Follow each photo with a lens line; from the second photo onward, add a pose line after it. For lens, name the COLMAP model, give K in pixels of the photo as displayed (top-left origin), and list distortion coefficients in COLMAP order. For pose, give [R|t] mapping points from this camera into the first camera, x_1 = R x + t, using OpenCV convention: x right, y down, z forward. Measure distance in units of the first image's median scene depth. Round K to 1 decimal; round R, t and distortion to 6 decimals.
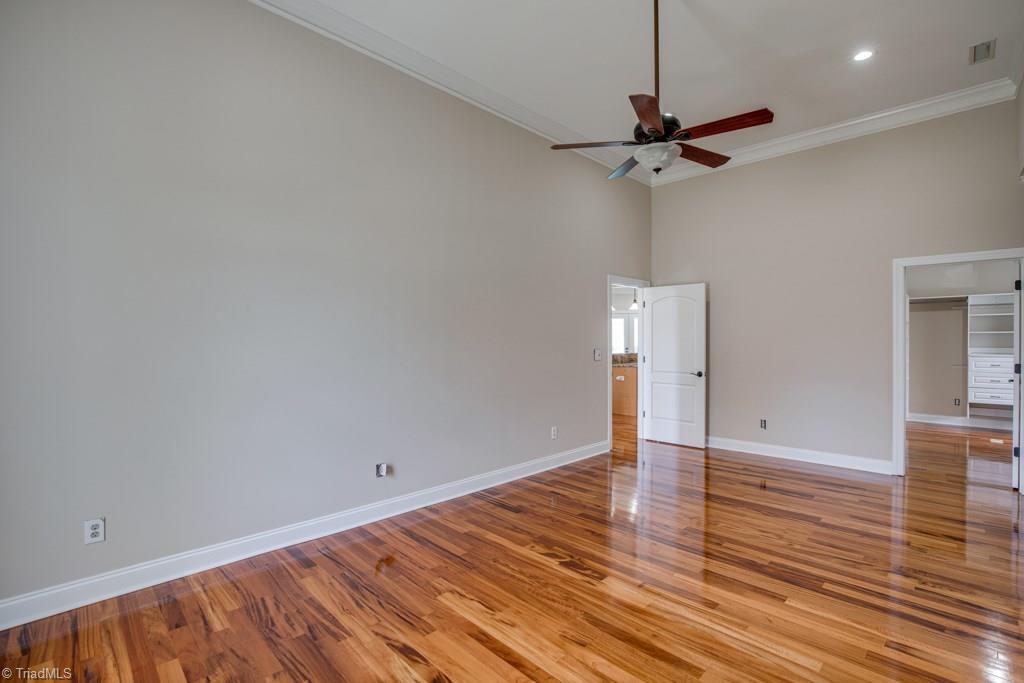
lens RADIAL K [[471.5, 0, 511.3], [0, 471.5, 340.7], [0, 0, 1]] dist [-0.041619, 0.008170]
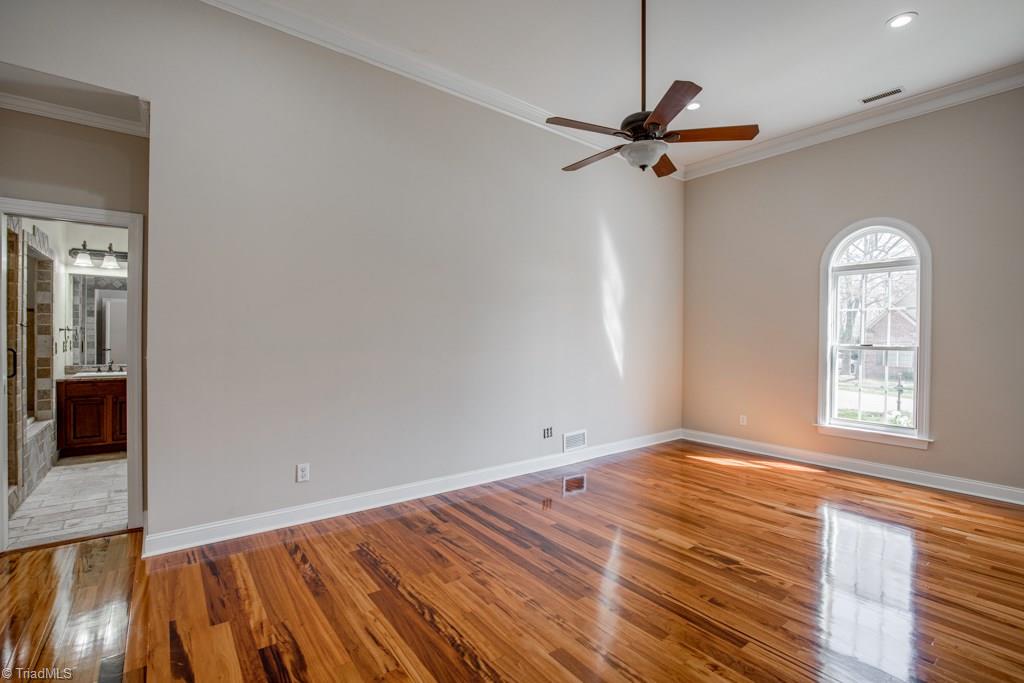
lens RADIAL K [[471.5, 0, 508.2], [0, 471.5, 340.3], [0, 0, 1]] dist [-0.041619, 0.008170]
pose [[-0.990363, -0.008396, 0.138243, 0.374744], [-0.007308, 0.999938, 0.008378, -0.002378], [-0.138305, 0.007287, -0.990363, 1.669578]]
